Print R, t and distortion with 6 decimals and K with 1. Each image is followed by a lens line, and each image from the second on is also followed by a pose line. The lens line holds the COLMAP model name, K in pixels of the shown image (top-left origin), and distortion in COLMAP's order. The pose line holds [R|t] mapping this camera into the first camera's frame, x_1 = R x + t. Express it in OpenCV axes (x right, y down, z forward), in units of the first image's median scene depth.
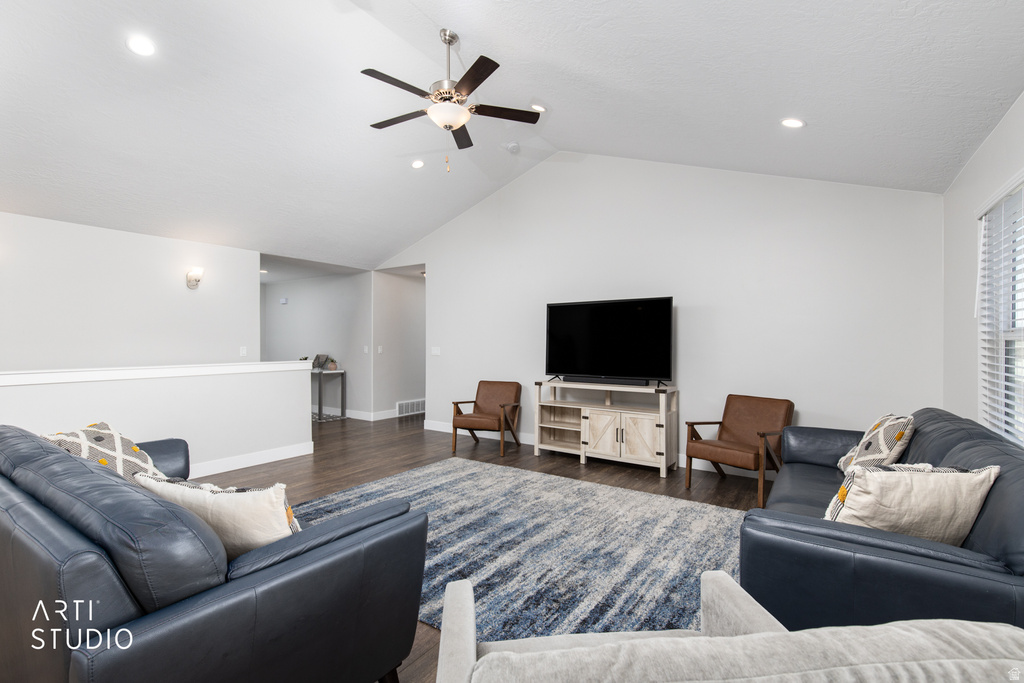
lens RADIAL K [[470.2, 0, 509.4], [0, 470.2, 344.6], [0, 0, 1]] dist [0.005375, -0.001102]
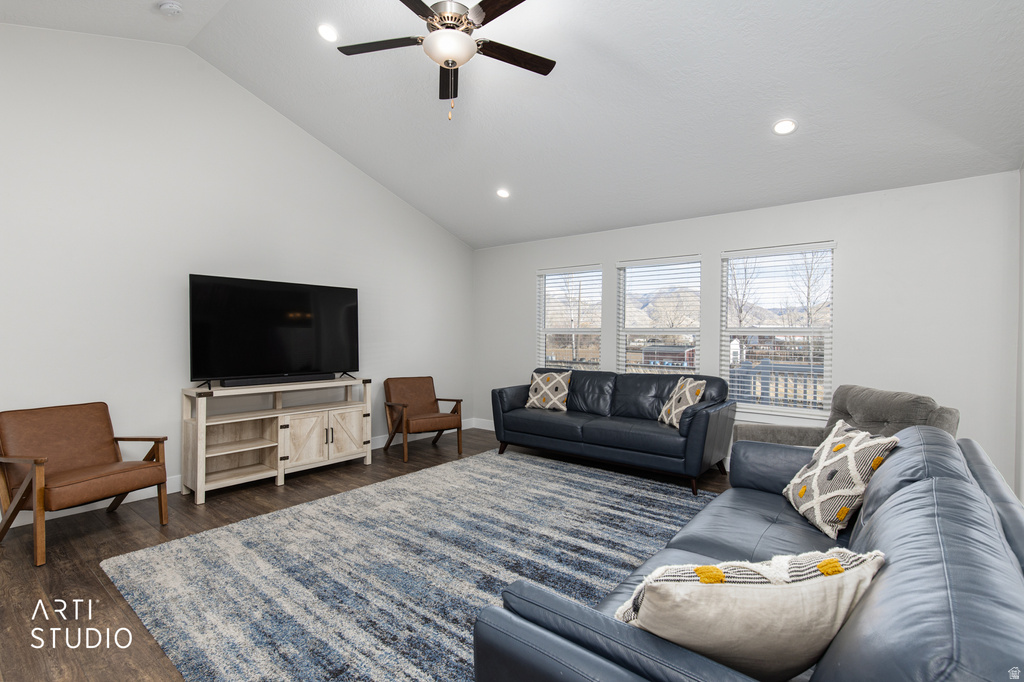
lens RADIAL K [[470.2, 0, 510.6], [0, 470.2, 335.7], [0, 0, 1]] dist [0.005375, -0.001102]
pose [[0.080320, -0.001802, 0.996768, -0.799489], [0.001542, 0.999997, 0.001684, -0.001162], [-0.996768, 0.001402, 0.080322, 0.721527]]
